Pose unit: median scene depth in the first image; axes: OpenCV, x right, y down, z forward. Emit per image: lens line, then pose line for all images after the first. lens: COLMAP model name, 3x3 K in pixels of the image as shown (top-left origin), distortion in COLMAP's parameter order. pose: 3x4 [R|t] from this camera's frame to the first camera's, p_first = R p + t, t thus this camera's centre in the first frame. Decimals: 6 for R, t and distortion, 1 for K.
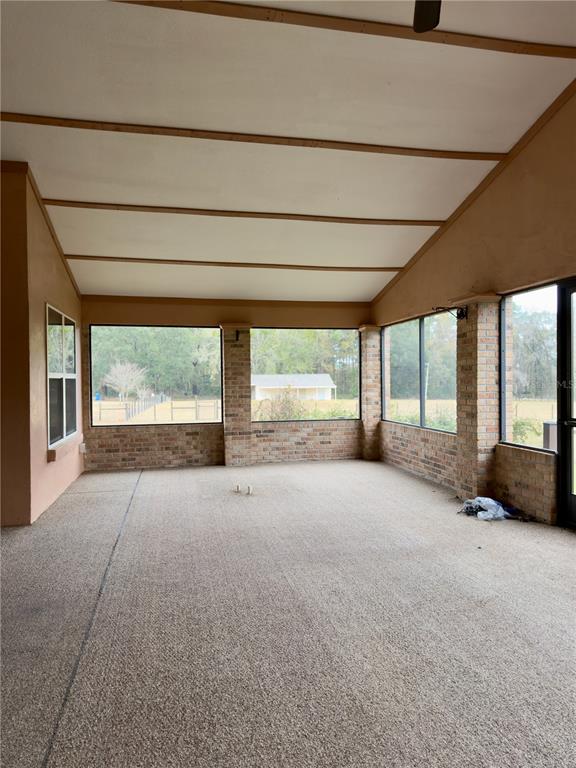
lens RADIAL K [[532.2, 0, 285.7], [0, 532.2, 386.9], [0, 0, 1]] dist [0.165389, -0.350611]
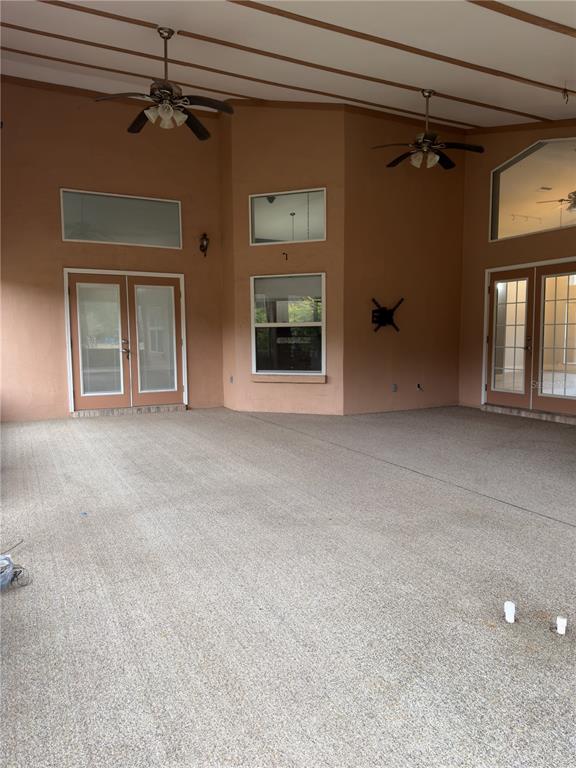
lens RADIAL K [[532.2, 0, 285.7], [0, 532.2, 386.9], [0, 0, 1]] dist [0.165389, -0.350611]
pose [[-0.966567, 0.040172, -0.253248, 0.279082], [0.012488, 0.993854, 0.109988, -0.007056], [0.256110, 0.103149, -0.961129, 2.115960]]
